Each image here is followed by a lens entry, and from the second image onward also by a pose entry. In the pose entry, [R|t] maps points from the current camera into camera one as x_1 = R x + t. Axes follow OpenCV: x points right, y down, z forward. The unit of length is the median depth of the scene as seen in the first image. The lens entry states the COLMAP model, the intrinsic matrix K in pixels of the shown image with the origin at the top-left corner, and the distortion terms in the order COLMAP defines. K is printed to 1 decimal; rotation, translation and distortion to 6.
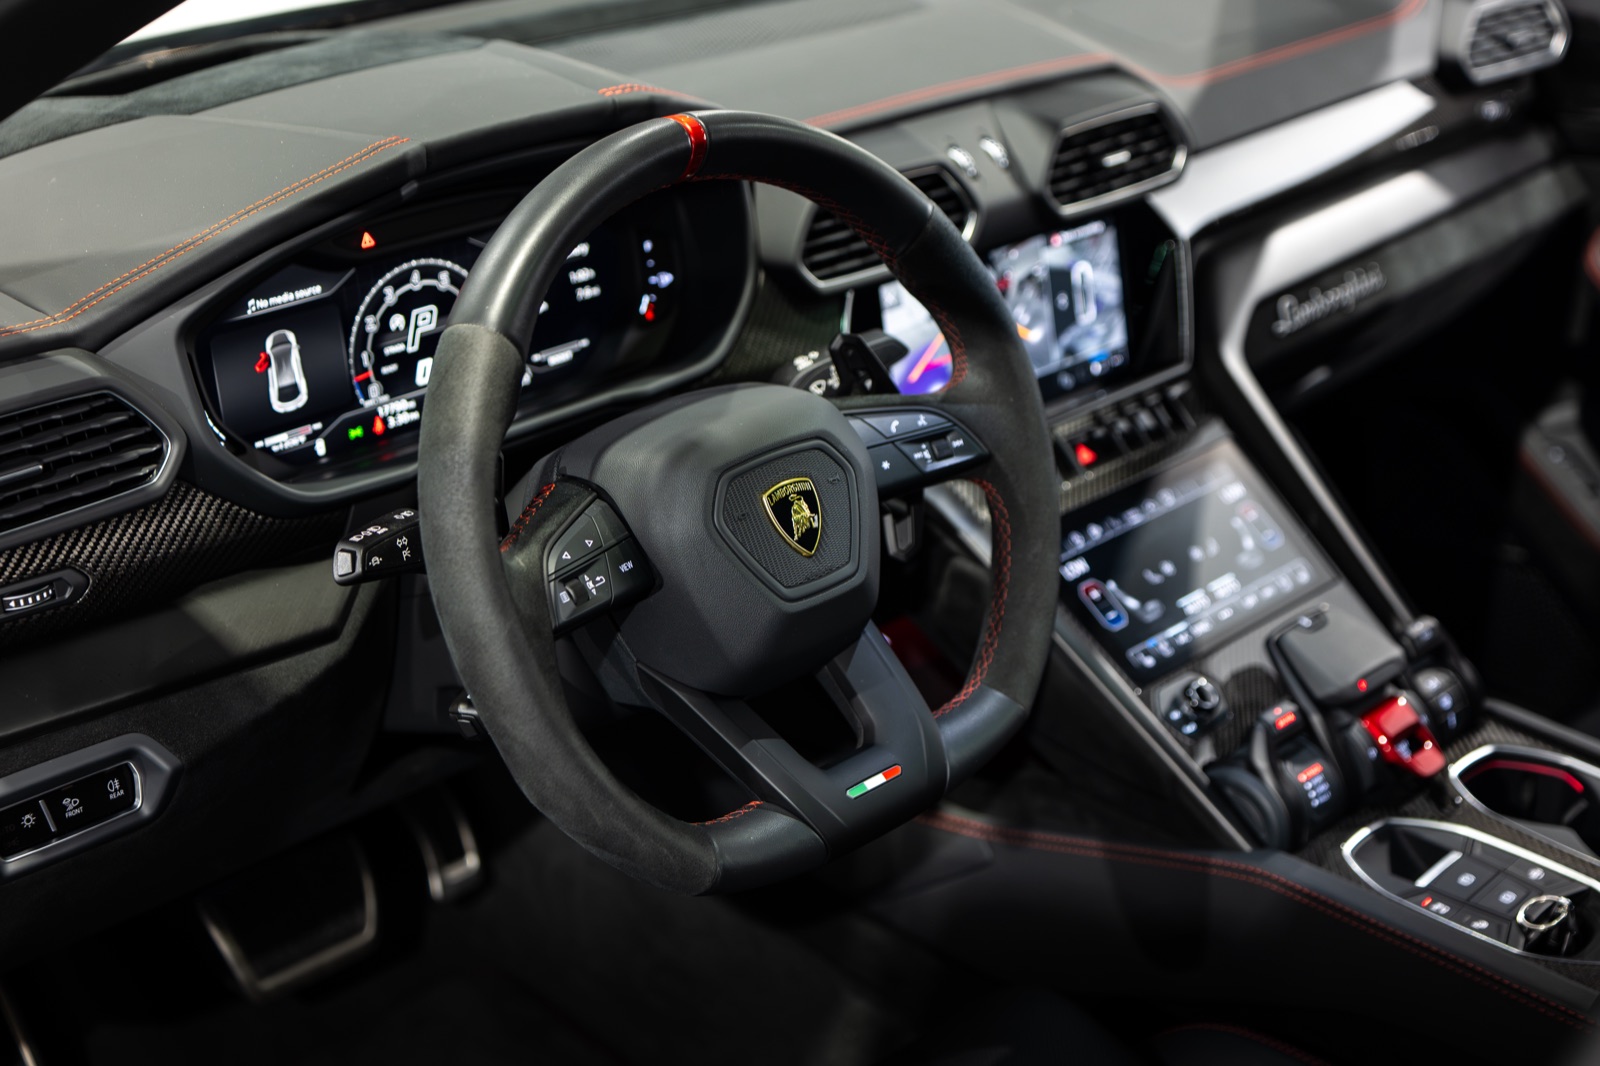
lens RADIAL K [[2240.2, 0, 800.2], [0, 2240.2, 534.4], [0, 0, 1]] dist [-0.000789, 0.000000]
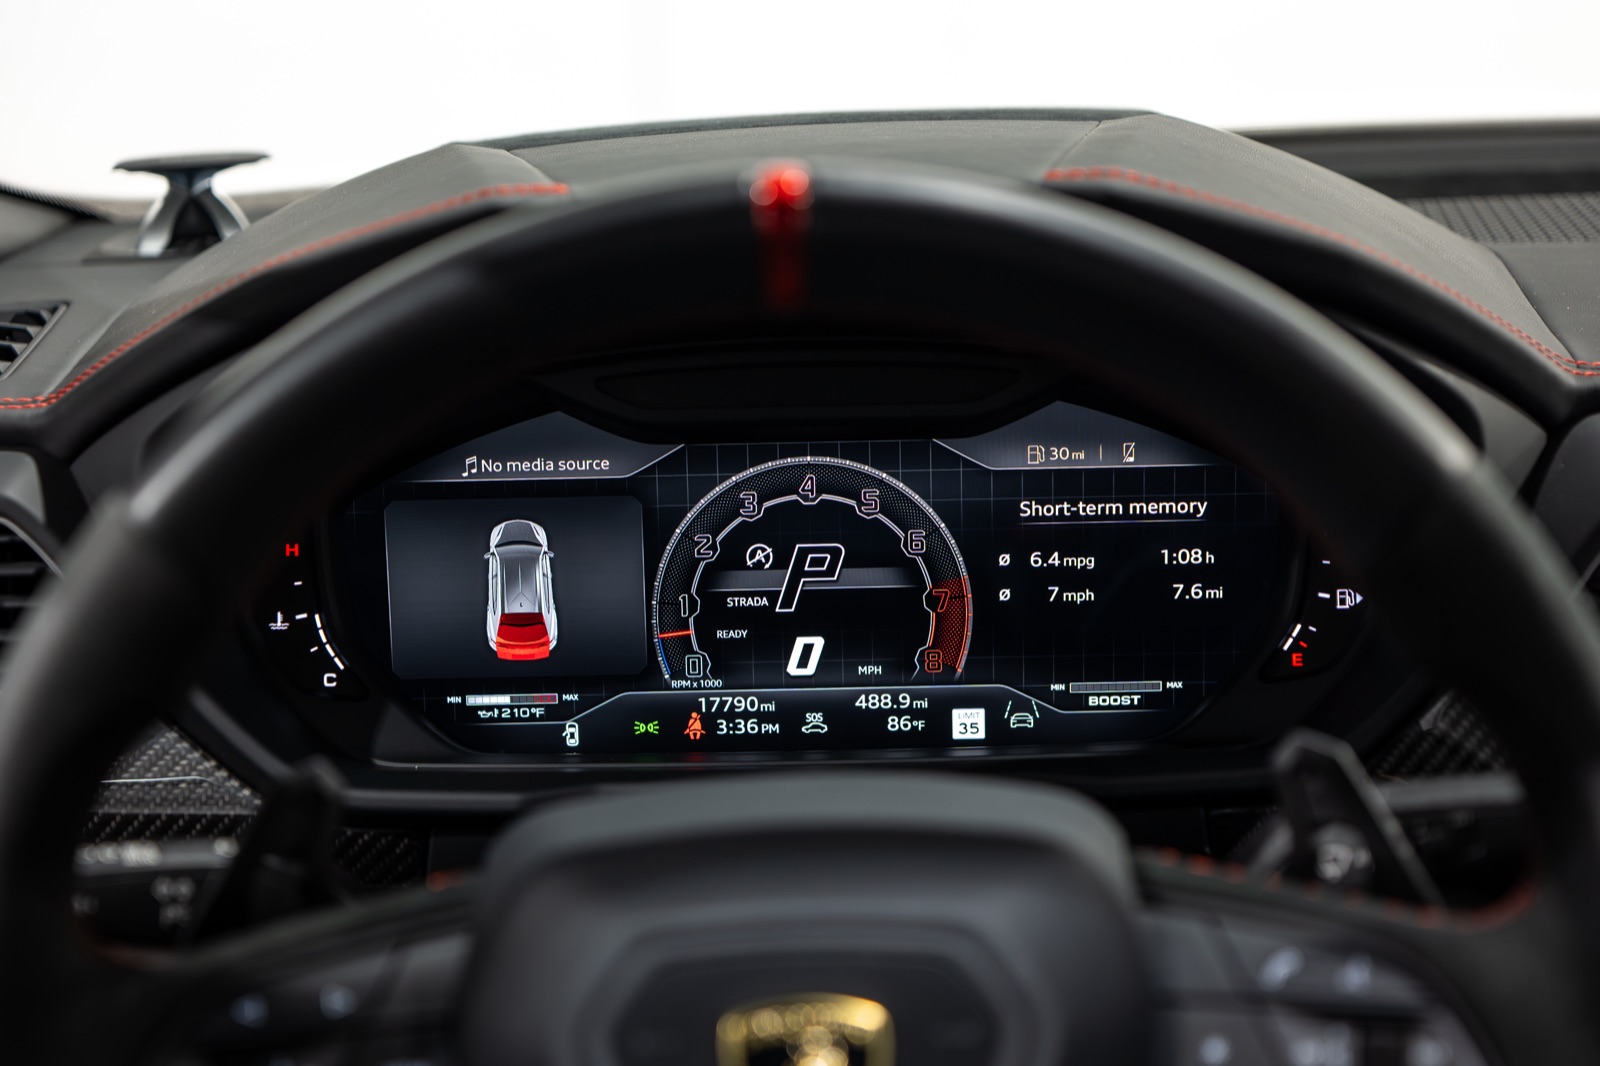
lens RADIAL K [[2684.3, 0, 799.3], [0, 2684.3, 535.4], [0, 0, 1]] dist [-0.006837, 0.000000]
pose [[0.703443, 0.180413, -0.687473, 0.277955], [-0.274525, 0.961153, -0.028667, -0.080433], [0.655594, 0.208894, 0.725644, 0.502022]]
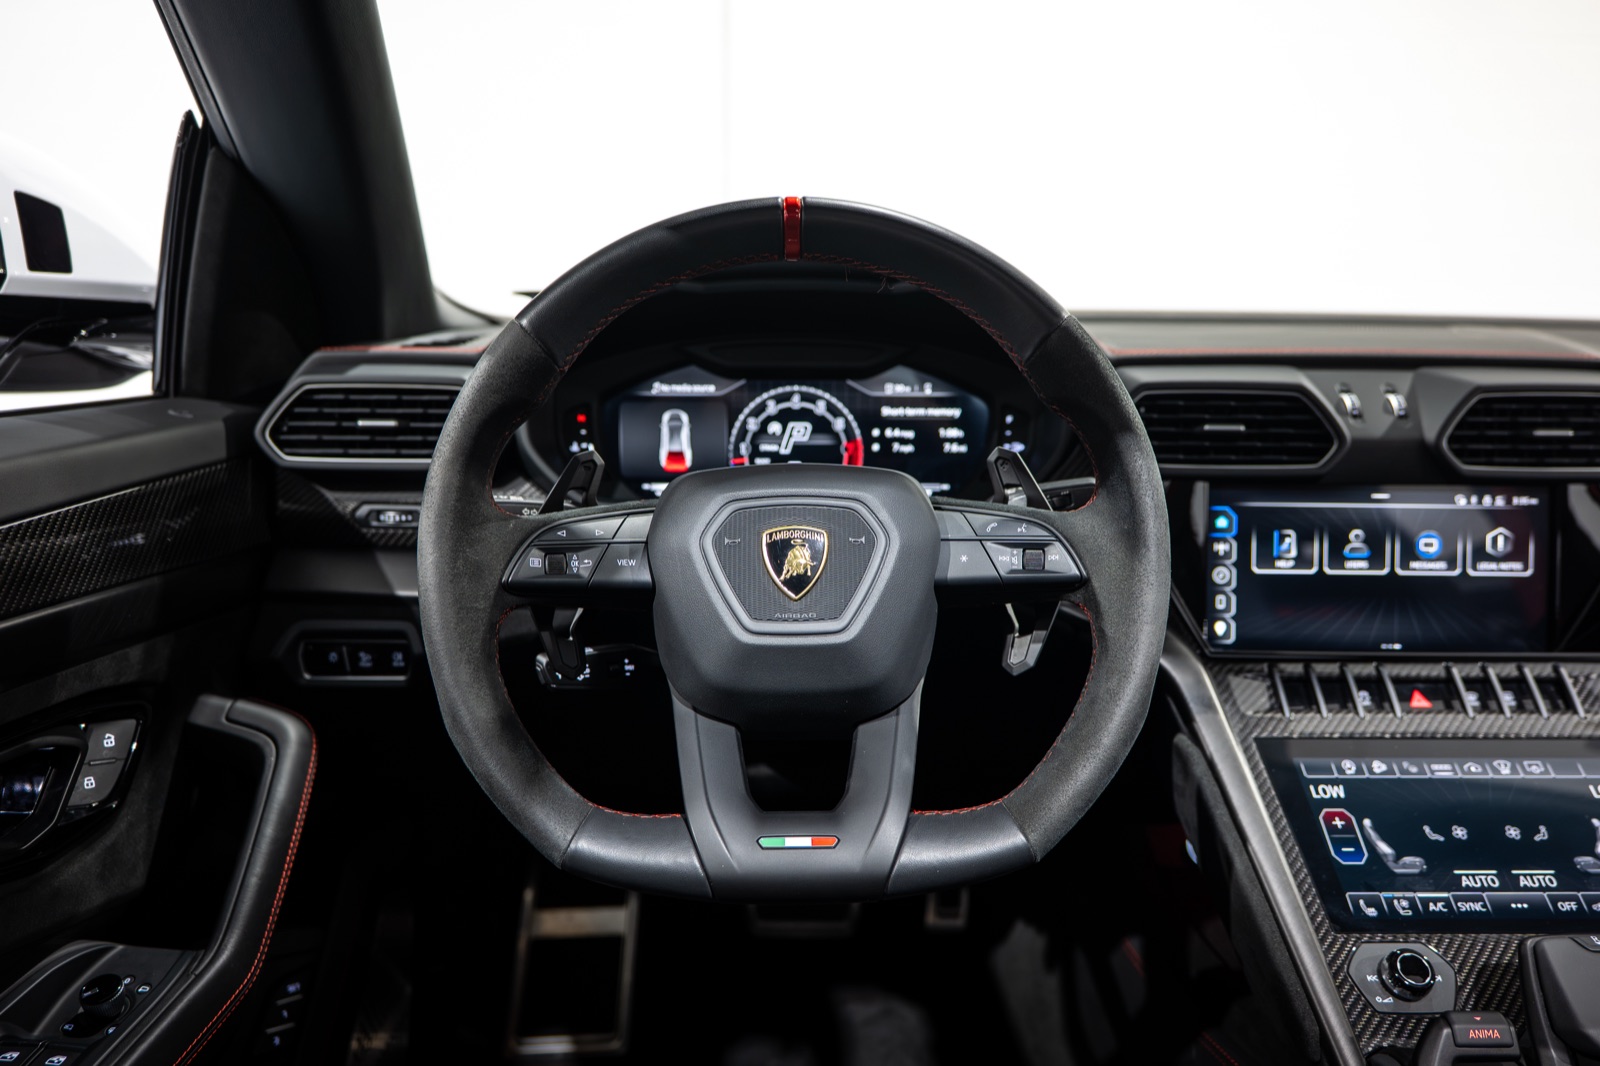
lens RADIAL K [[1123.9, 0, 802.2], [0, 1123.9, 533.0], [0, 0, 1]] dist [-0.002097, 0.007859]
pose [[0.712778, 0.154779, -0.684099, 0.296677], [-0.294717, 0.951158, -0.091871, 0.022227], [0.636466, 0.267099, 0.723581, 0.518416]]
